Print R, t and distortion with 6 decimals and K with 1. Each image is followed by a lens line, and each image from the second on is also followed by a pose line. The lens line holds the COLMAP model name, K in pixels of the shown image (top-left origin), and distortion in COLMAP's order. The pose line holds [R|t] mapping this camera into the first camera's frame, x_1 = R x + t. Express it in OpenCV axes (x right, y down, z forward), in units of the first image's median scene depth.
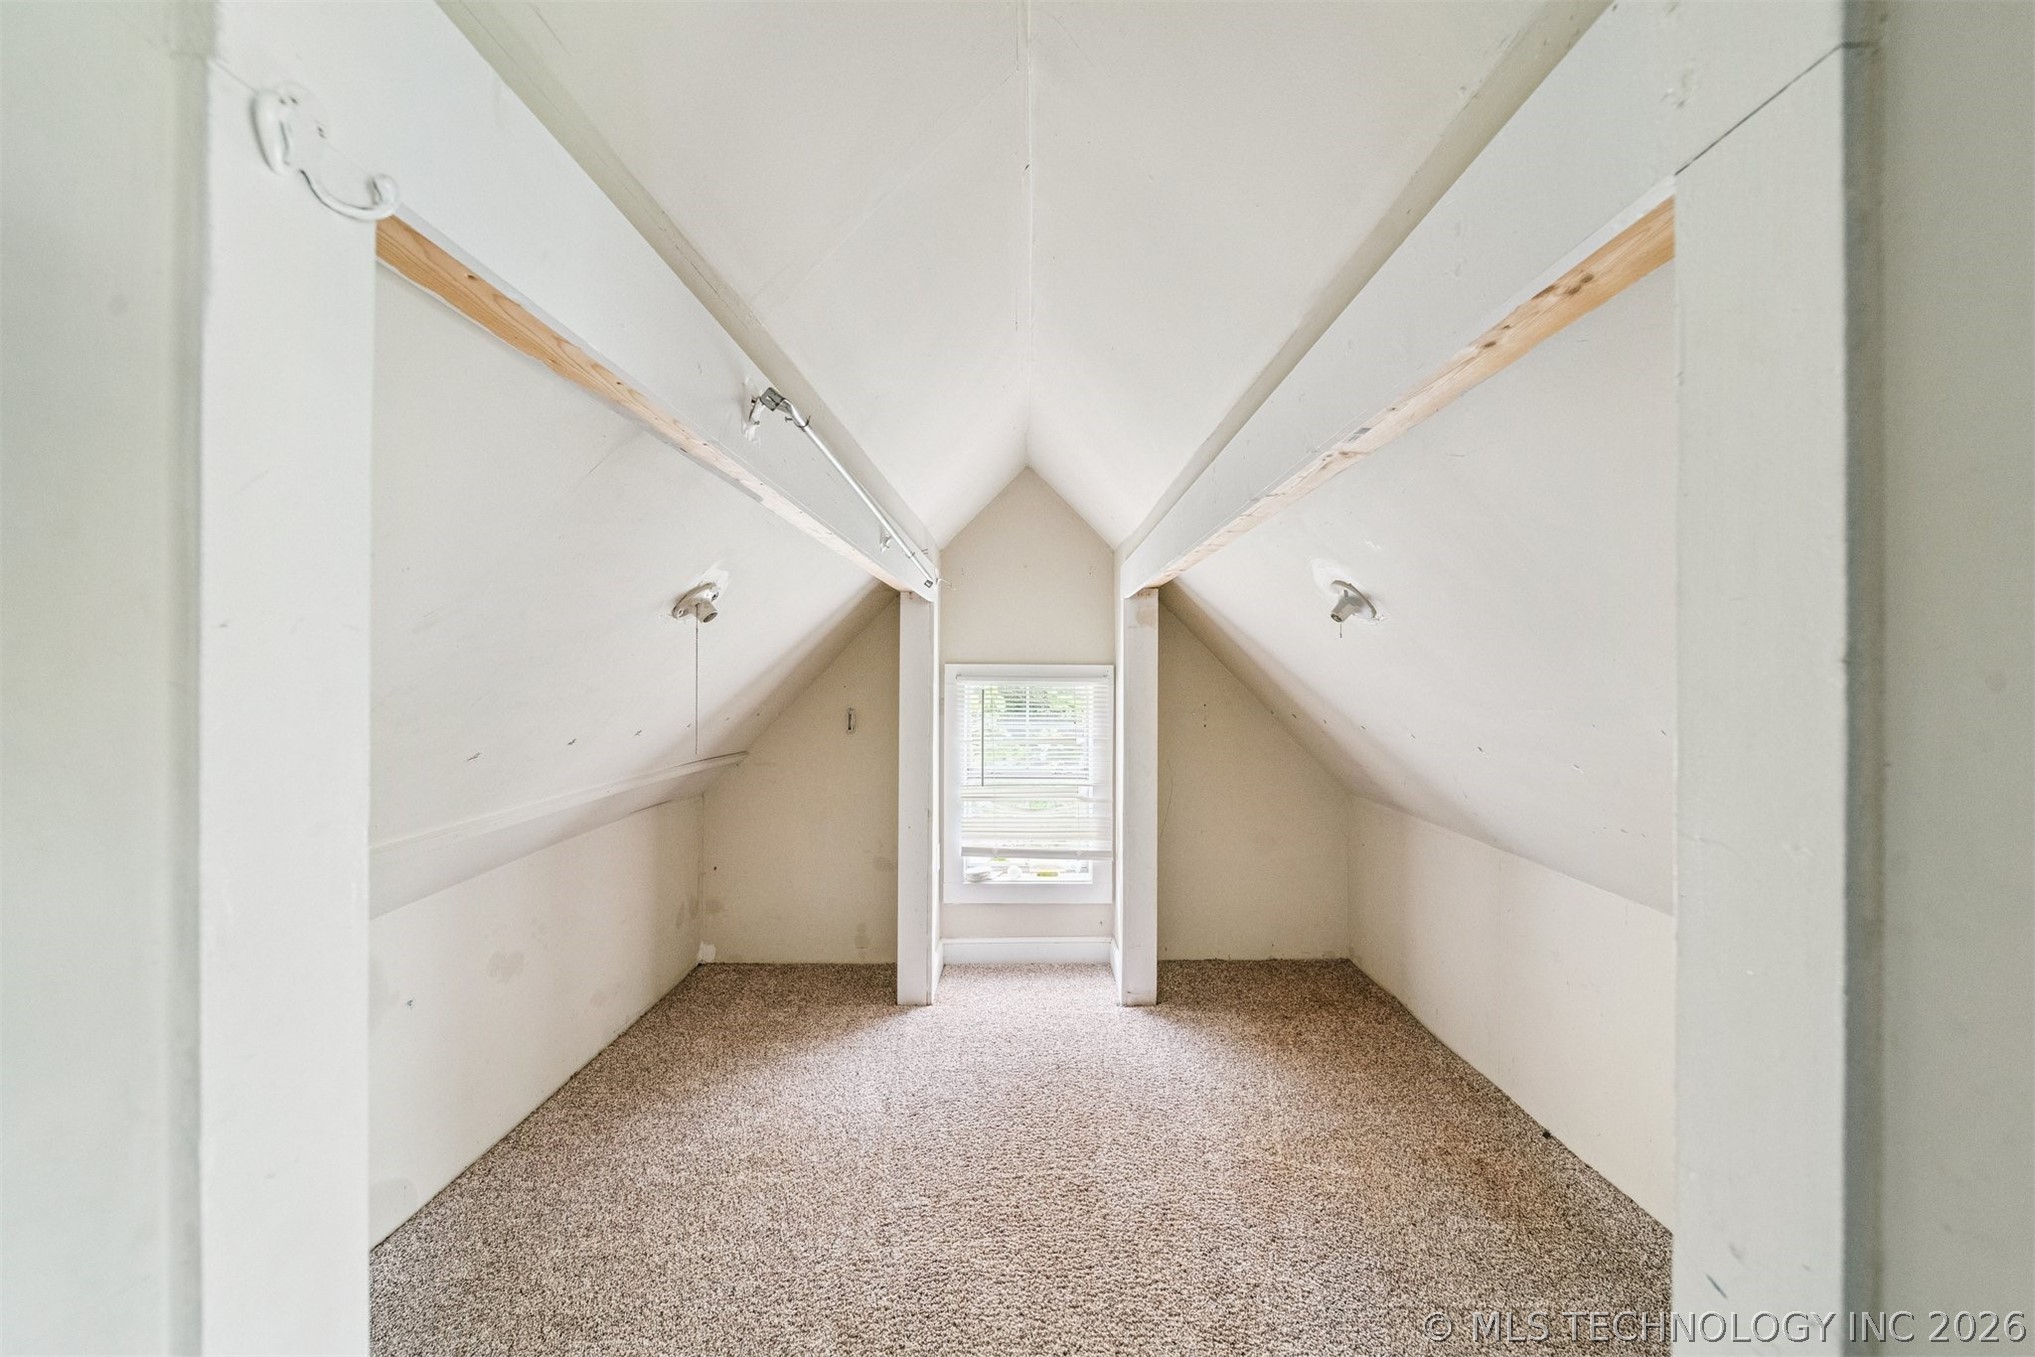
lens RADIAL K [[716.3, 0, 1029.5], [0, 716.3, 684.7], [0, 0, 1]] dist [-0.000493, -0.000093]
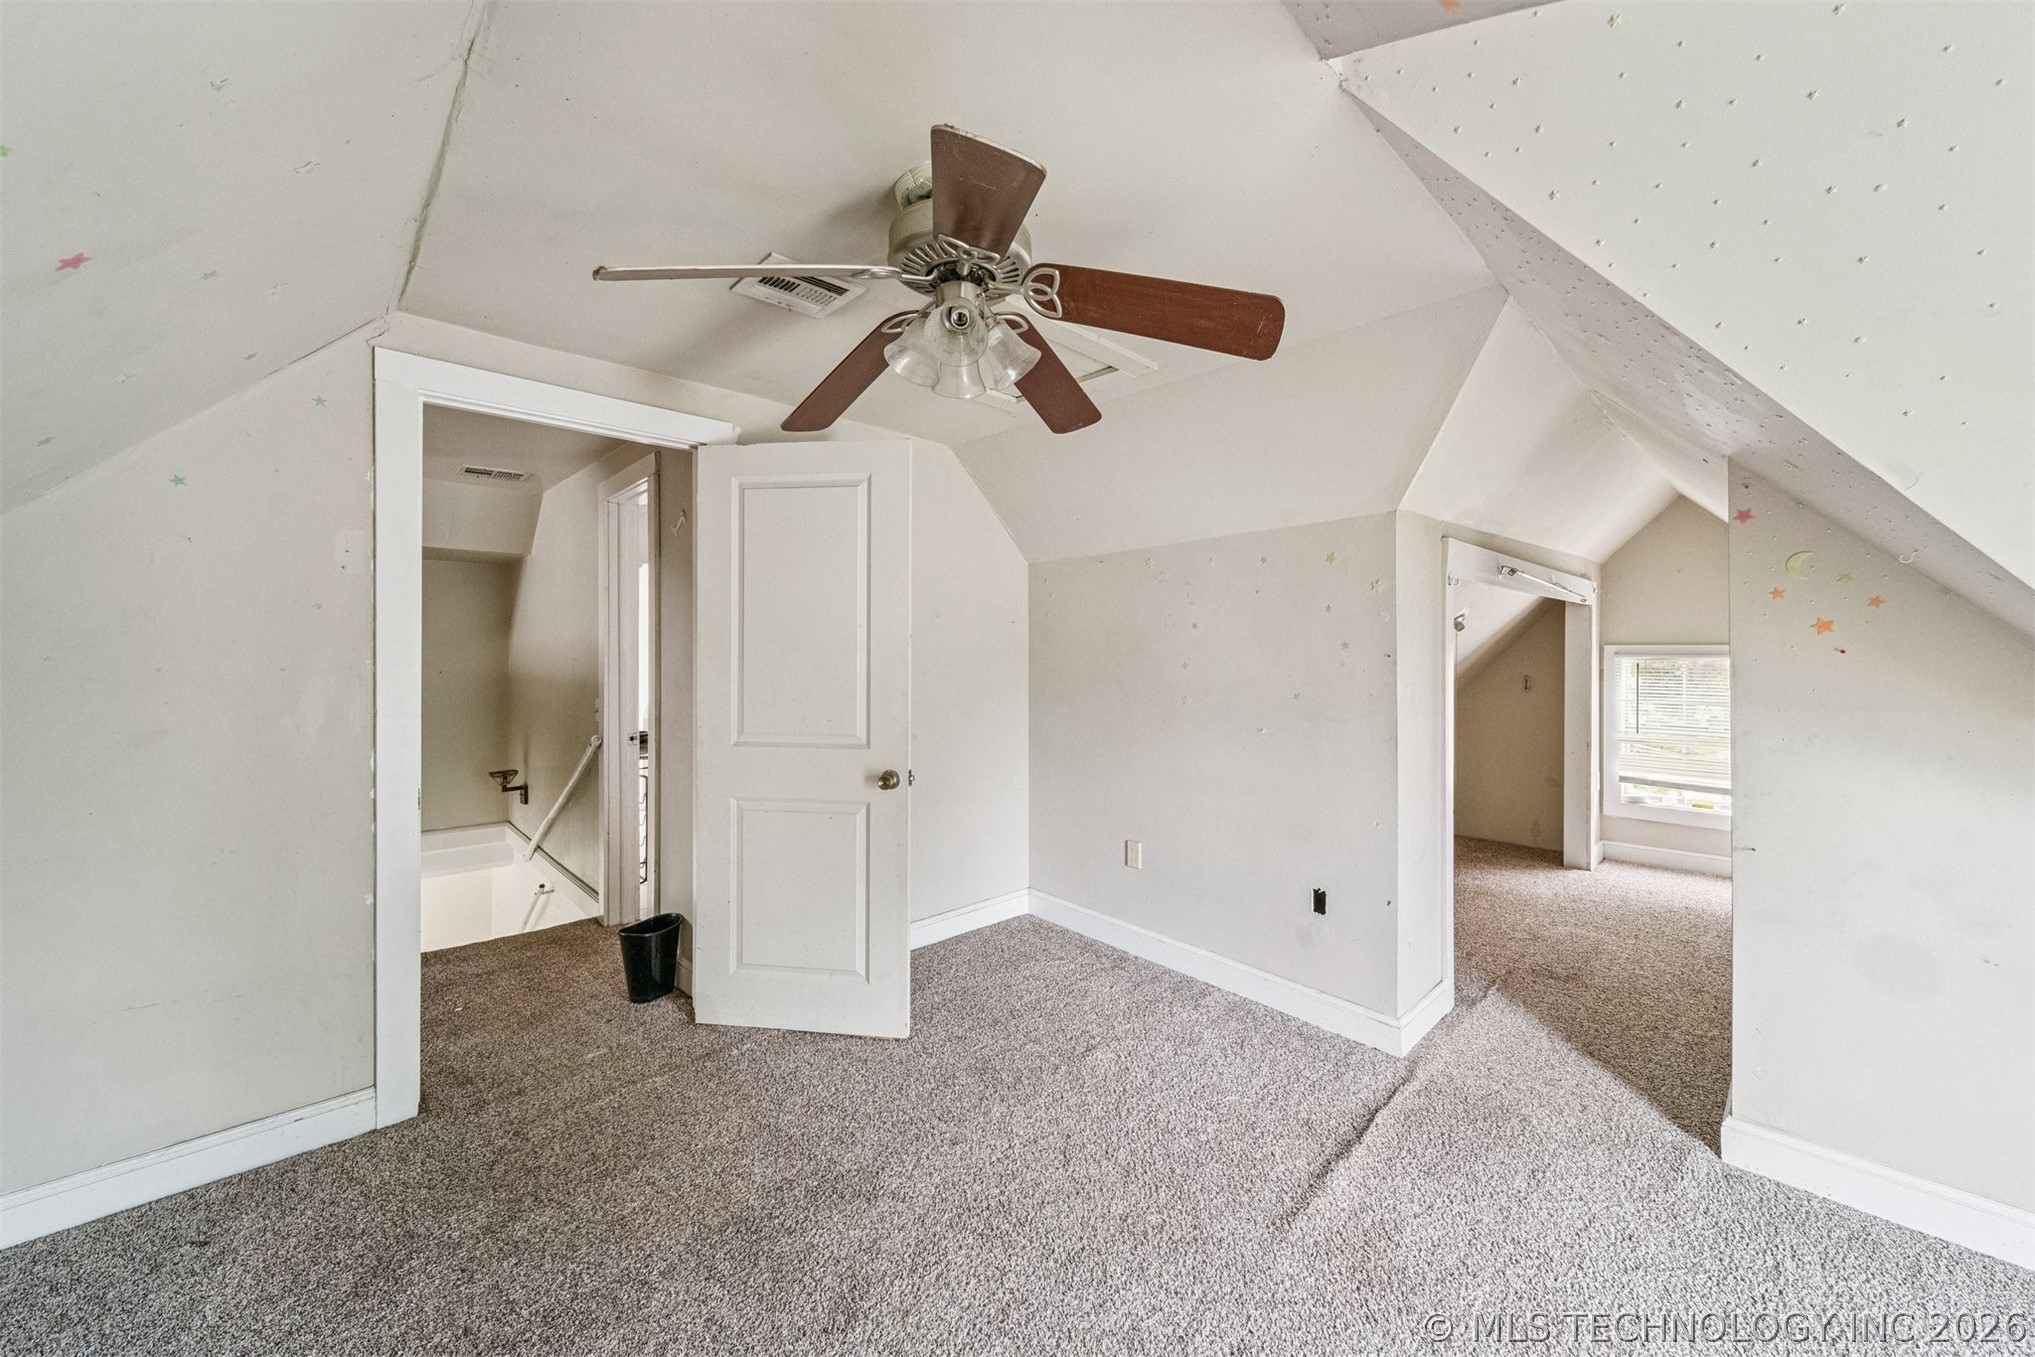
lens RADIAL K [[771.1, 0, 1029.9], [0, 771.1, 651.0], [0, 0, 1]] dist [-0.000469, -0.000062]
pose [[0.692991, -0.003328, -0.720939, 0.195294], [-0.006883, 0.999913, -0.011232, 0.007884], [0.720914, 0.012746, 0.692908, -0.882127]]
